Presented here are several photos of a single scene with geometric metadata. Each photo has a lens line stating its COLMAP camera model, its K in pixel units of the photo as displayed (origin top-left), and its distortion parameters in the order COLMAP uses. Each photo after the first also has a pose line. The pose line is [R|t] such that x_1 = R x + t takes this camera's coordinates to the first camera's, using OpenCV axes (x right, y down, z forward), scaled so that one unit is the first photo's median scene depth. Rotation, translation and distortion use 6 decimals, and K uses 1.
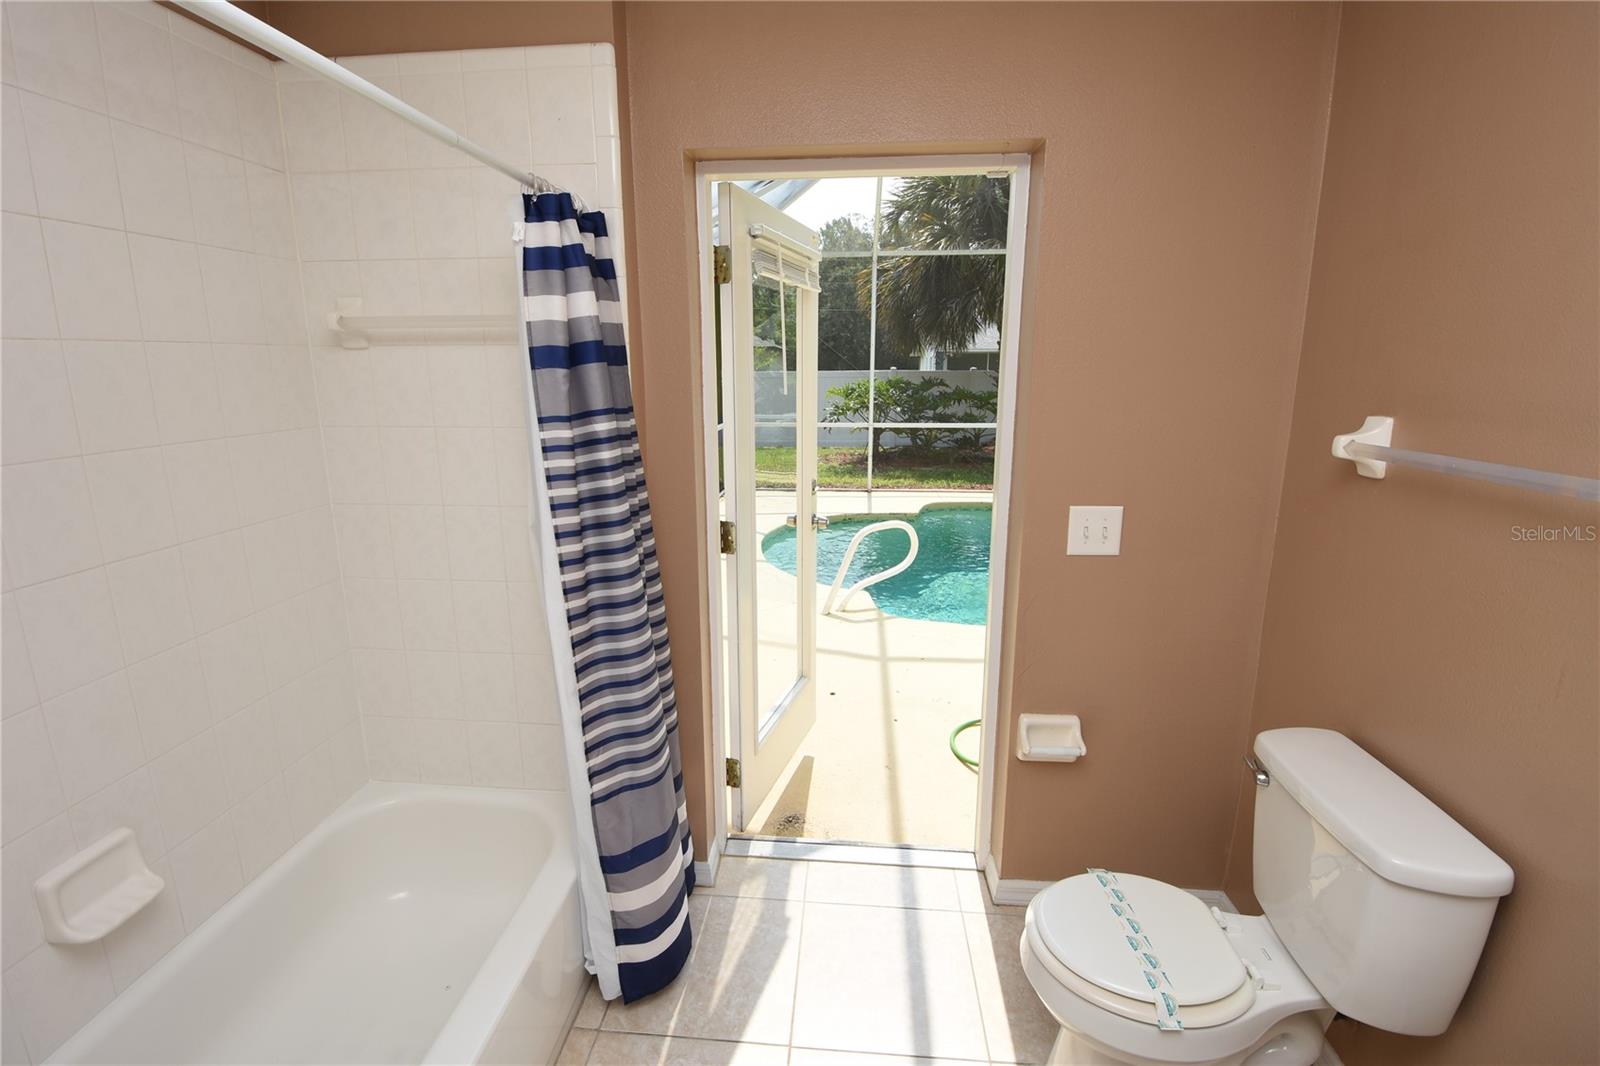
lens RADIAL K [[704.1, 0, 787.6], [0, 704.1, 497.8], [0, 0, 1]] dist [-0.008079, -0.010631]
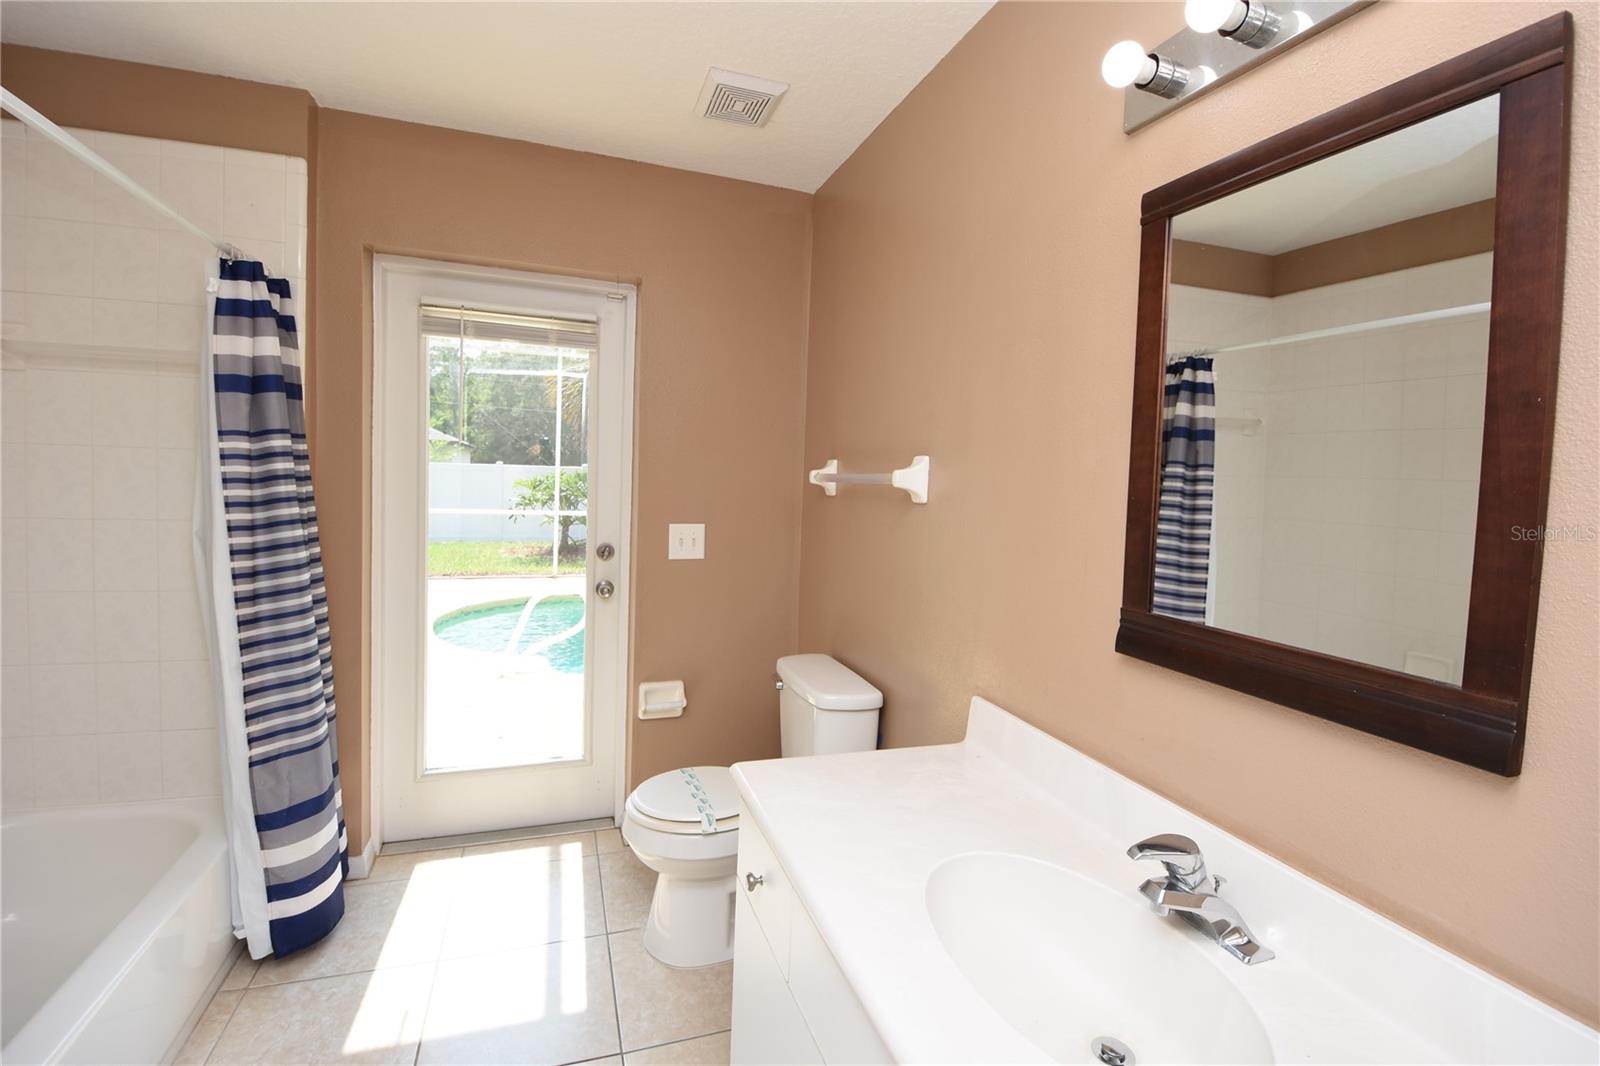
lens RADIAL K [[704.1, 0, 807.4], [0, 704.1, 503.6], [0, 0, 1]] dist [-0.008079, -0.010631]
pose [[0.903565, 0.016637, 0.428128, 0.051508], [0.043860, 0.990405, -0.131053, 0.194767], [-0.426200, 0.137192, 0.894165, -0.458692]]
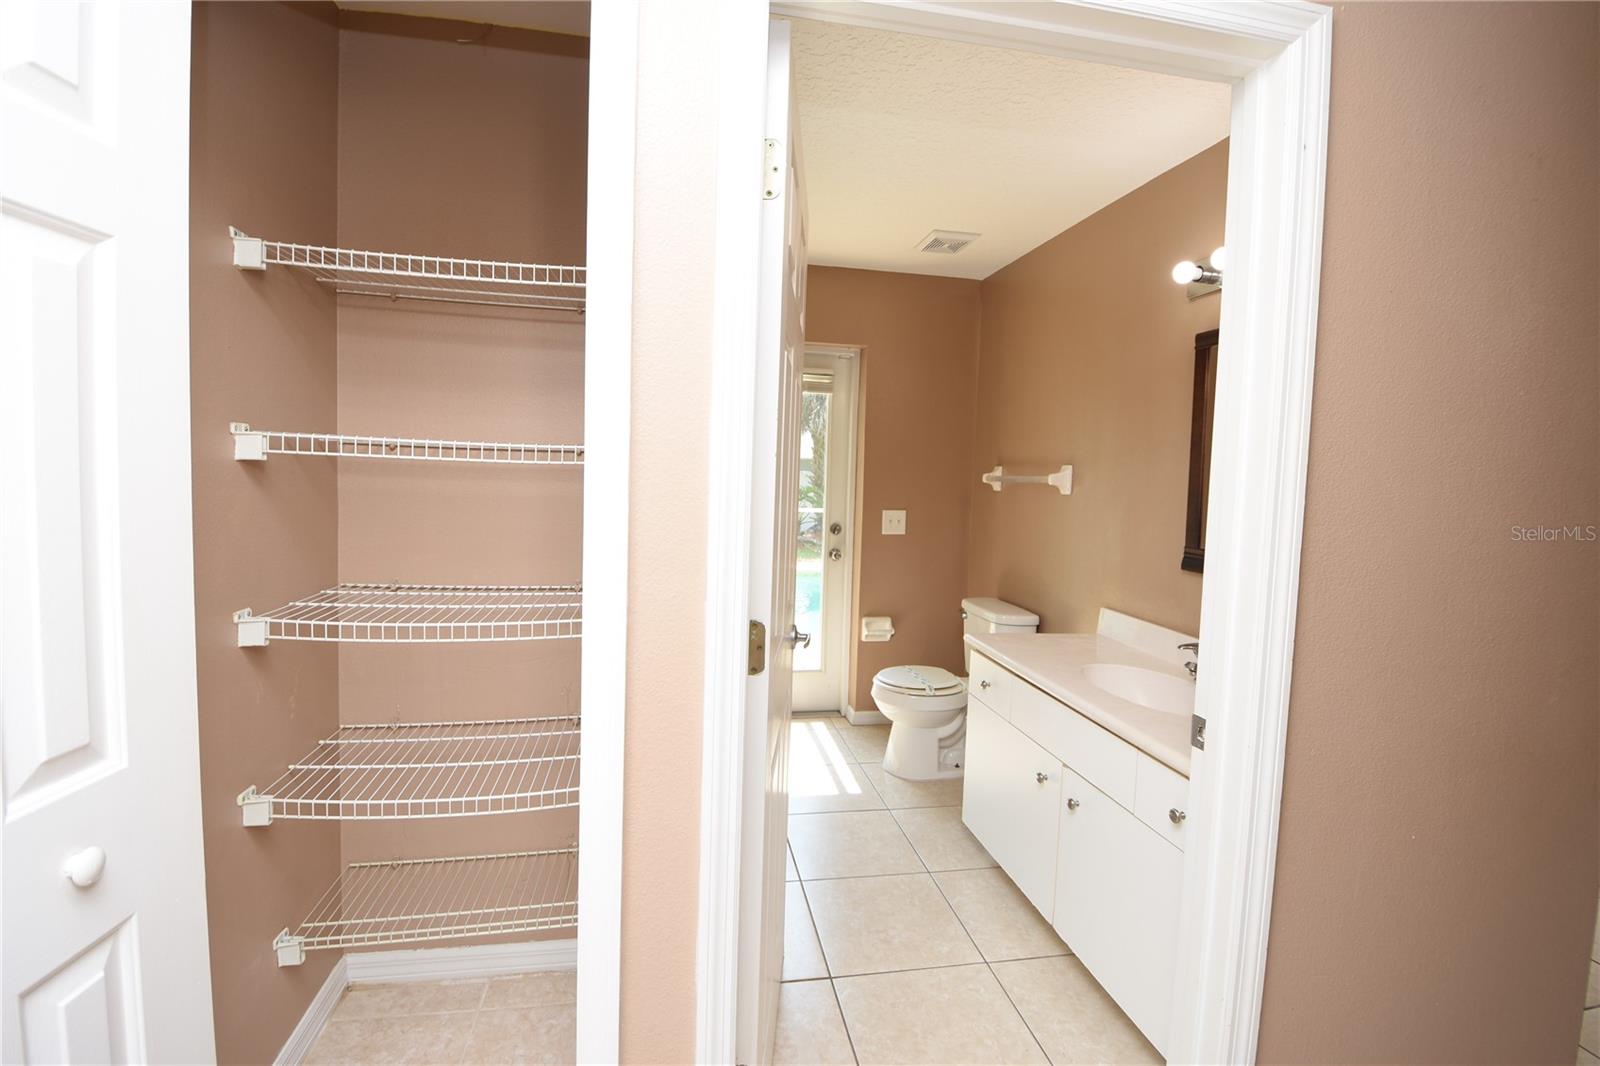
lens RADIAL K [[704.1, 0, 801.6], [0, 704.1, 510.3], [0, 0, 1]] dist [-0.008079, -0.010631]
pose [[0.958636, 0.015181, 0.284231, -0.496977], [0.022021, 0.991628, -0.127234, 0.315354], [-0.283783, 0.128230, 0.950276, -1.081454]]
